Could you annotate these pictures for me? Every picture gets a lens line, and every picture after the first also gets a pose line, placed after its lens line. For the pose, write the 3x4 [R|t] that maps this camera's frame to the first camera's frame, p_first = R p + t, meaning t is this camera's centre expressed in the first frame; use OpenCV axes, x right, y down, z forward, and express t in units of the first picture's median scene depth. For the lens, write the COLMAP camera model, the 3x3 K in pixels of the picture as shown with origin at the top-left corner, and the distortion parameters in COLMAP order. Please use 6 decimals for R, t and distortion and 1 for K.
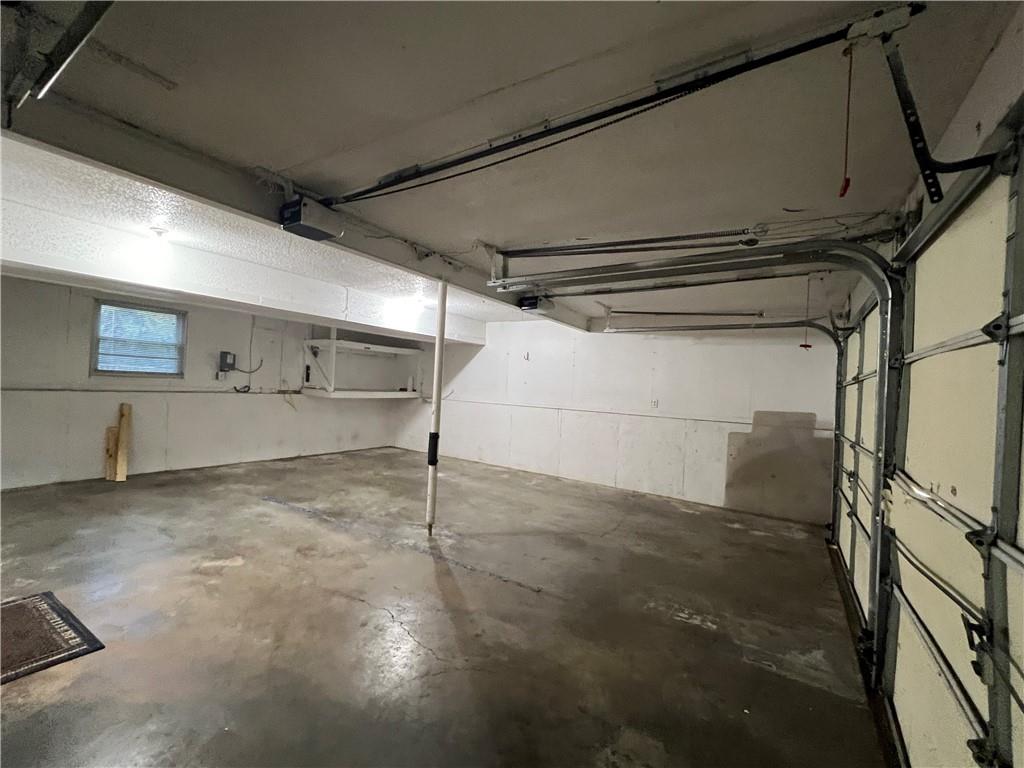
lens RADIAL K [[436.7, 0, 511.6], [0, 436.7, 383.6], [0, 0, 1]] dist [-0.002799, 0.000542]
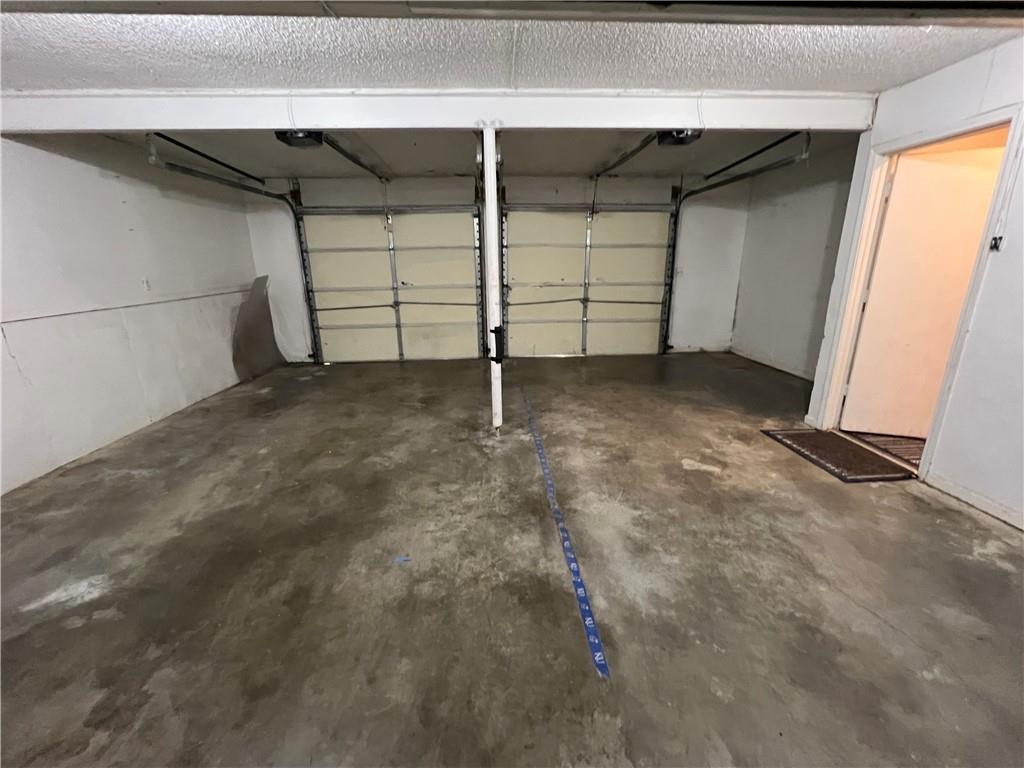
lens RADIAL K [[436.7, 0, 515.6], [0, 436.7, 383.6], [0, 0, 1]] dist [-0.002799, 0.000542]
pose [[-0.586536, -0.264655, 0.765463, -0.770204], [-0.021707, 0.949903, 0.311791, -0.042735], [-0.809632, 0.166261, -0.562897, 1.278590]]
